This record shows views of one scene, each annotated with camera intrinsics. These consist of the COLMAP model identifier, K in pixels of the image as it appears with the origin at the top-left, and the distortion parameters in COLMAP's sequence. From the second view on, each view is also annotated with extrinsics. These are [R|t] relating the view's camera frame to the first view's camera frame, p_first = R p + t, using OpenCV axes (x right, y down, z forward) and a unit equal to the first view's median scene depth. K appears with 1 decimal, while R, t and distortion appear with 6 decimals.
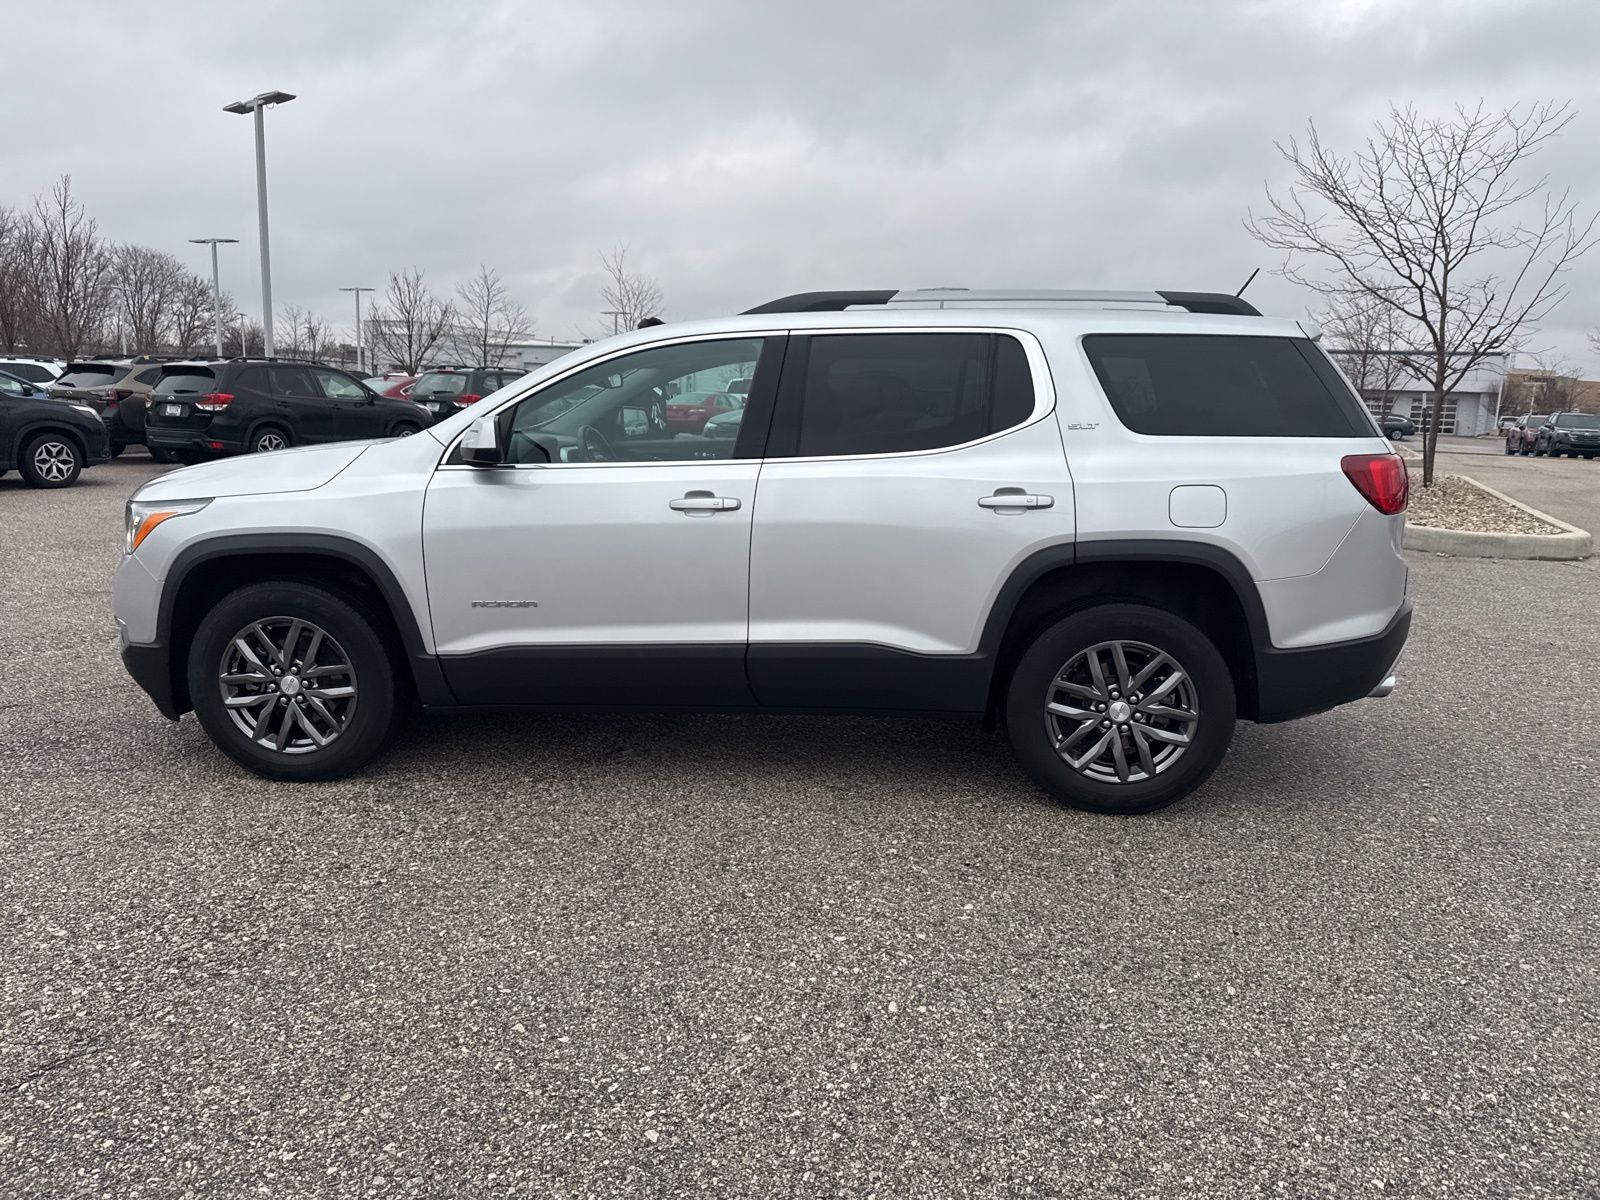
lens RADIAL K [[1116.1, 0, 805.4], [0, 1116.1, 605.6], [0, 0, 1]] dist [0.021098, -0.022037]
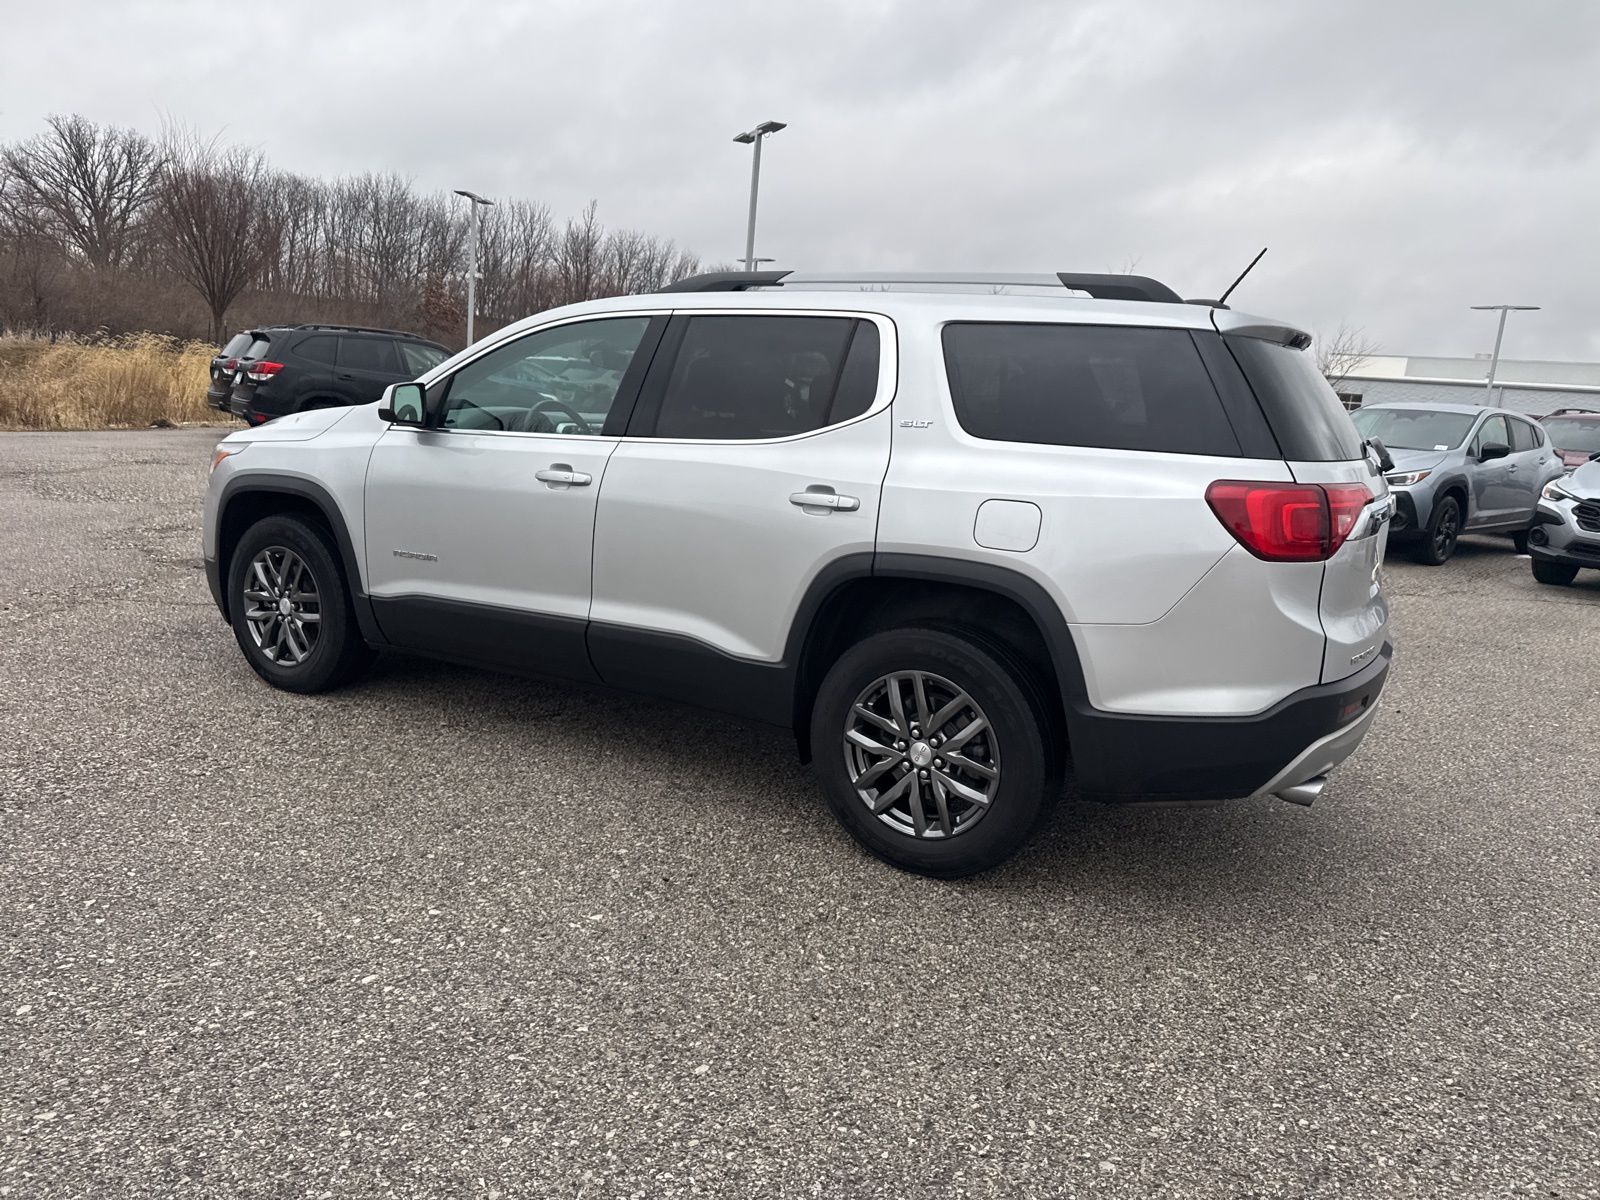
lens RADIAL K [[1111.6, 0, 807.1], [0, 1111.6, 602.5], [0, 0, 1]] dist [0.036280, -0.045297]
pose [[0.902208, 0.125526, -0.412629, 0.542264], [-0.132483, 0.991115, 0.011836, -0.019844], [0.410449, 0.043987, 0.910822, 0.174734]]
